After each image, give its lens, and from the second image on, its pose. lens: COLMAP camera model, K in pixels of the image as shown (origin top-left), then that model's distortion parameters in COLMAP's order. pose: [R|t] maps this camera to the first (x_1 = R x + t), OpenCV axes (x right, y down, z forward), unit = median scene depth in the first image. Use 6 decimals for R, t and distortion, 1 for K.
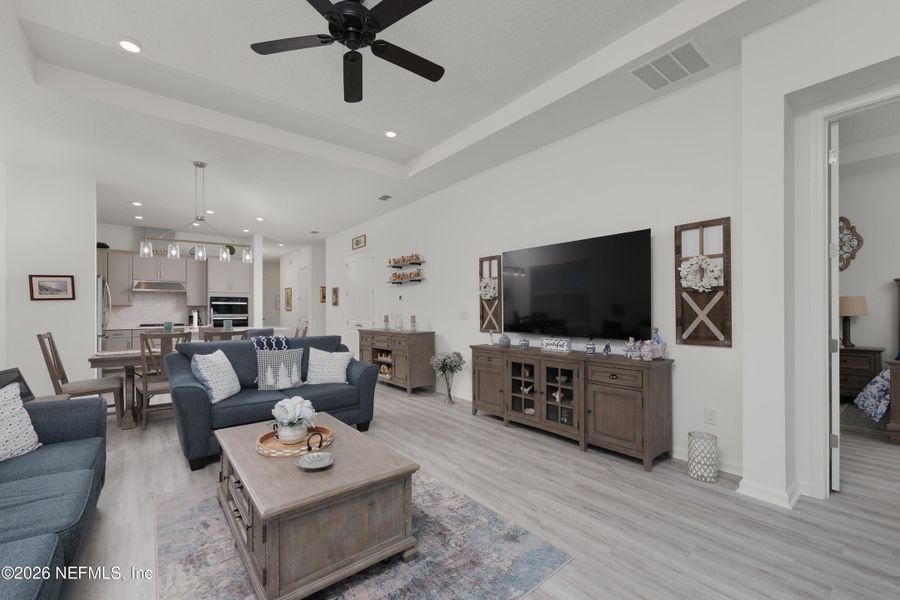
lens RADIAL K [[370.8, 0, 448.8], [0, 370.8, 306.7], [0, 0, 1]] dist [0.002005, -0.000400]
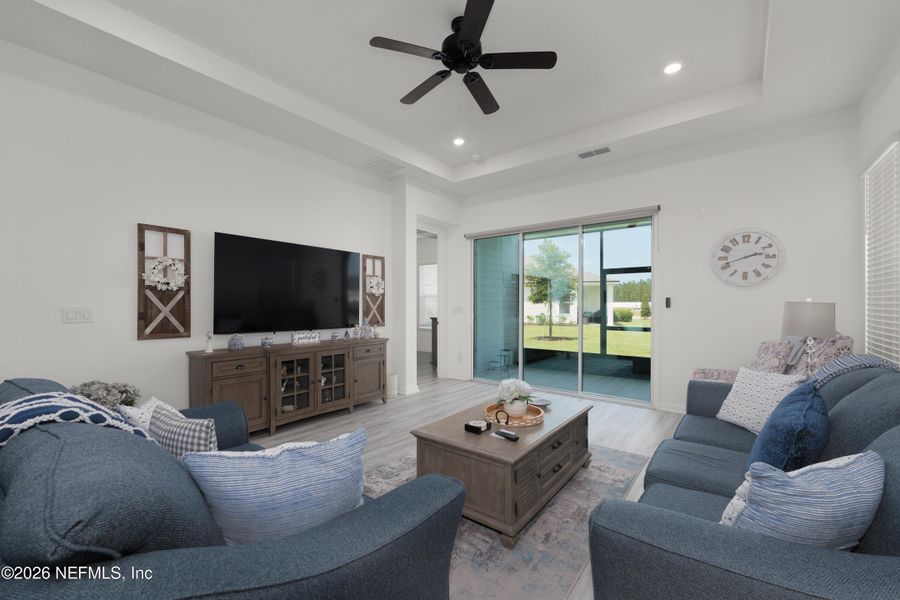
lens RADIAL K [[370.8, 0, 447.6], [0, 370.8, 301.5], [0, 0, 1]] dist [0.002005, -0.000400]
pose [[-0.227330, 0.018252, 0.973647, -0.841283], [-0.006942, 0.999769, -0.020363, 0.014515], [-0.973793, -0.011389, -0.227151, 0.814542]]
